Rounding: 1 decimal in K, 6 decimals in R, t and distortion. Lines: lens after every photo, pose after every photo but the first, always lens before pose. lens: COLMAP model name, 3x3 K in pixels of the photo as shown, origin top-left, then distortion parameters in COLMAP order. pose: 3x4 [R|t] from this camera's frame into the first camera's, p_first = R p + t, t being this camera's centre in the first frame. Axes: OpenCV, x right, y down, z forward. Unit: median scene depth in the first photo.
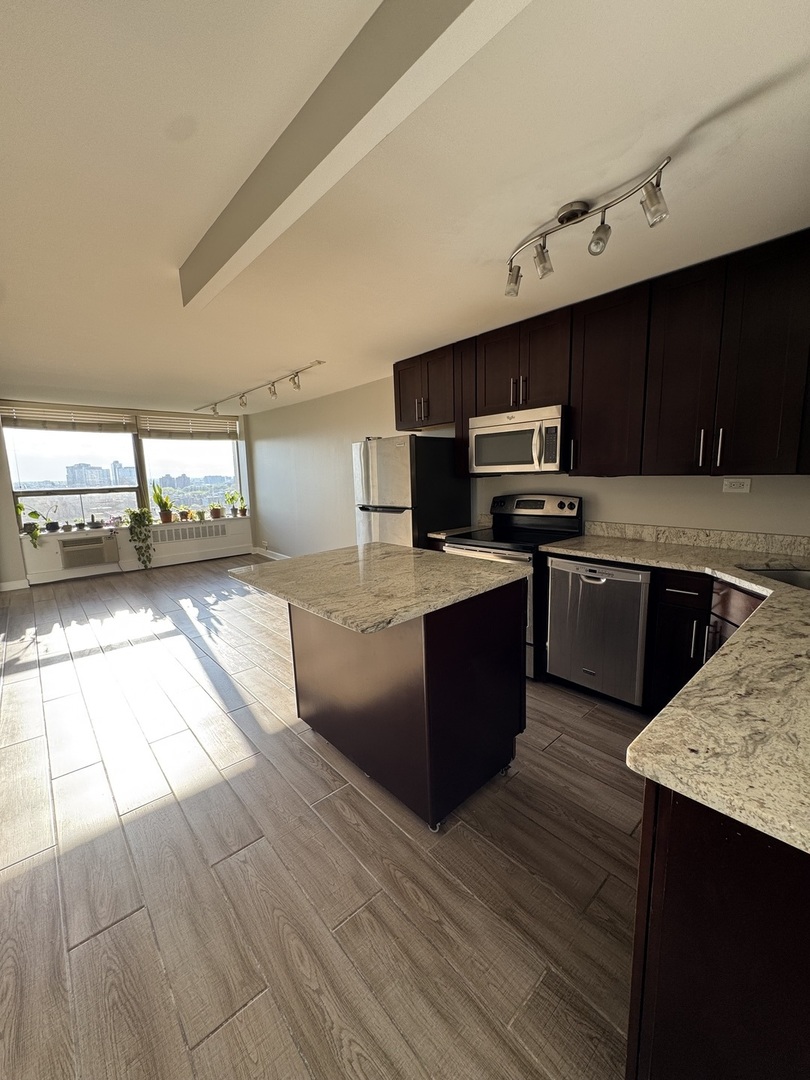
lens RADIAL K [[431.1, 0, 406.5], [0, 431.1, 537.4], [0, 0, 1]] dist [-0.003678, 0.000987]
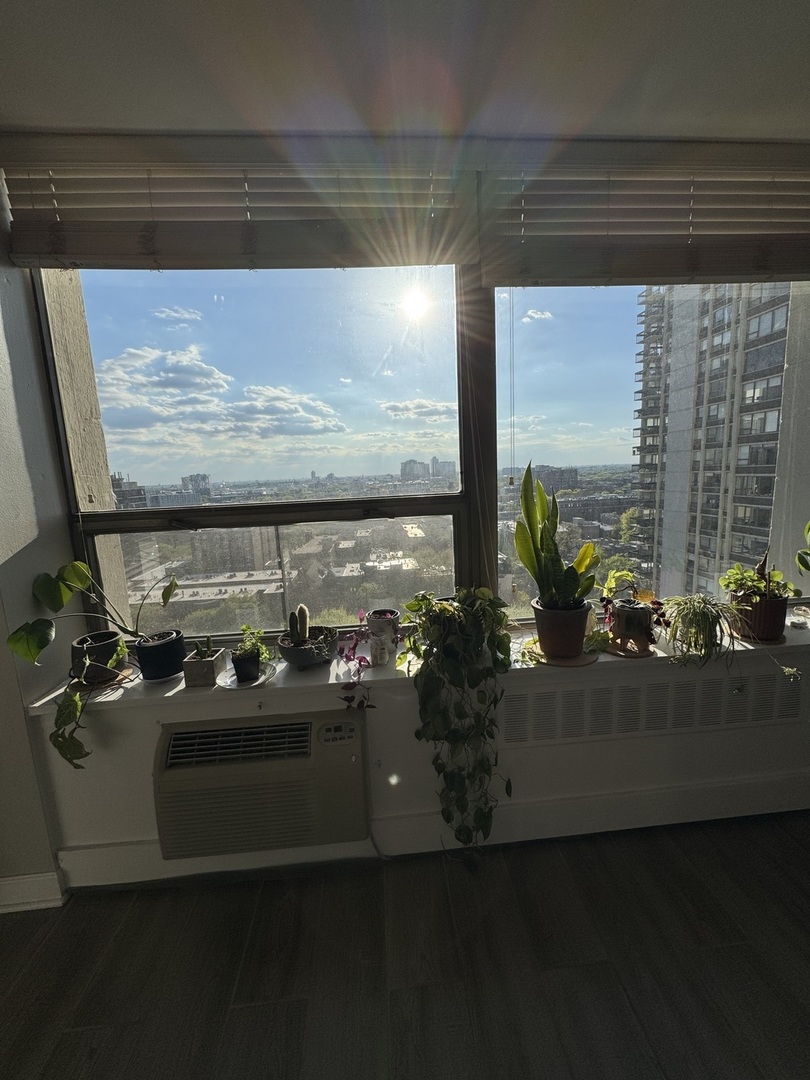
lens RADIAL K [[431.1, 0, 407.1], [0, 431.1, 539.4], [0, 0, 1]] dist [-0.003678, 0.000987]
pose [[0.793639, 0.075642, -0.603669, -0.504699], [-0.061556, 0.997133, 0.044018, -0.102668], [0.605267, 0.002225, 0.796019, 0.795166]]
